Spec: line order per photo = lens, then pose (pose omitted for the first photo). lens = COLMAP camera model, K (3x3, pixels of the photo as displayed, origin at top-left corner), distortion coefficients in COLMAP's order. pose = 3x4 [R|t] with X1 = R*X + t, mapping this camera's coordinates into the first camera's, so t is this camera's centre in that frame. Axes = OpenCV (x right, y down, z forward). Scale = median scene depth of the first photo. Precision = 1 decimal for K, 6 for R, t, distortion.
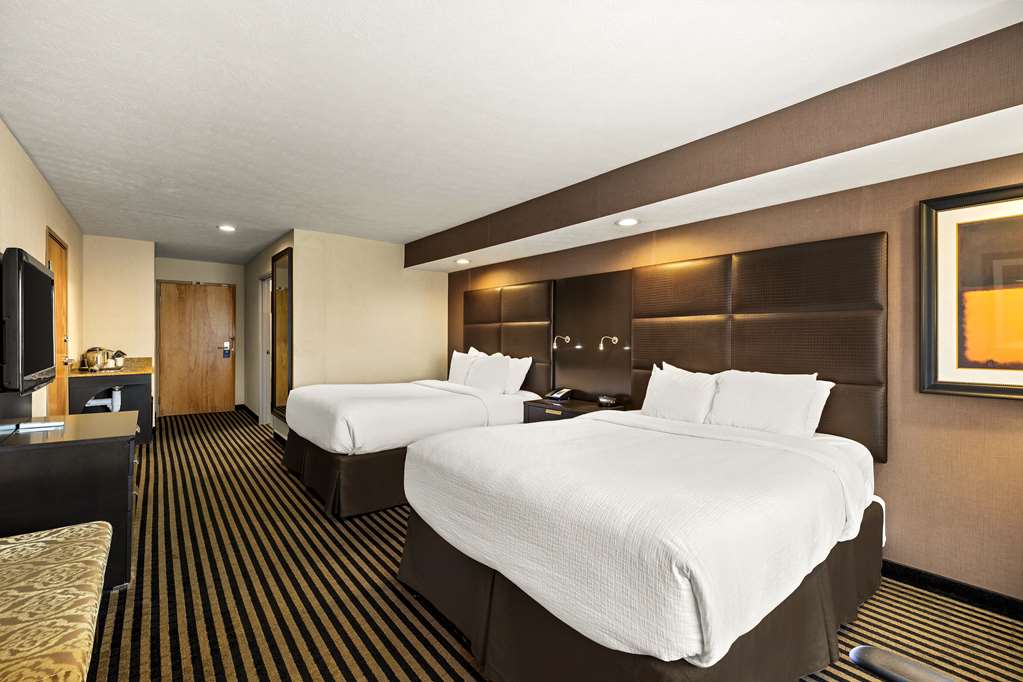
lens RADIAL K [[455.7, 0, 532.9], [0, 455.7, 335.9], [0, 0, 1]] dist [-0.000517, -0.000134]
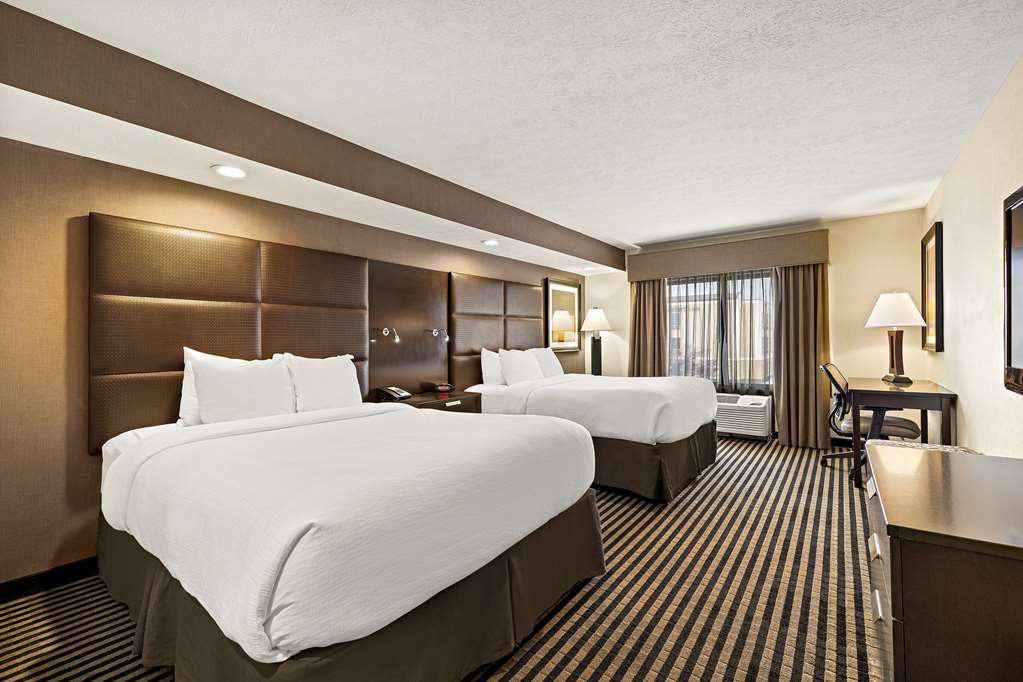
lens RADIAL K [[455.7, 0, 532.9], [0, 455.7, 335.9], [0, 0, 1]] dist [-0.000517, -0.000134]
pose [[-0.275505, -0.005596, 0.961283, -0.723493], [-0.005397, 0.999976, 0.004275, 0.008981], [-0.961285, -0.004011, -0.275529, 0.837331]]
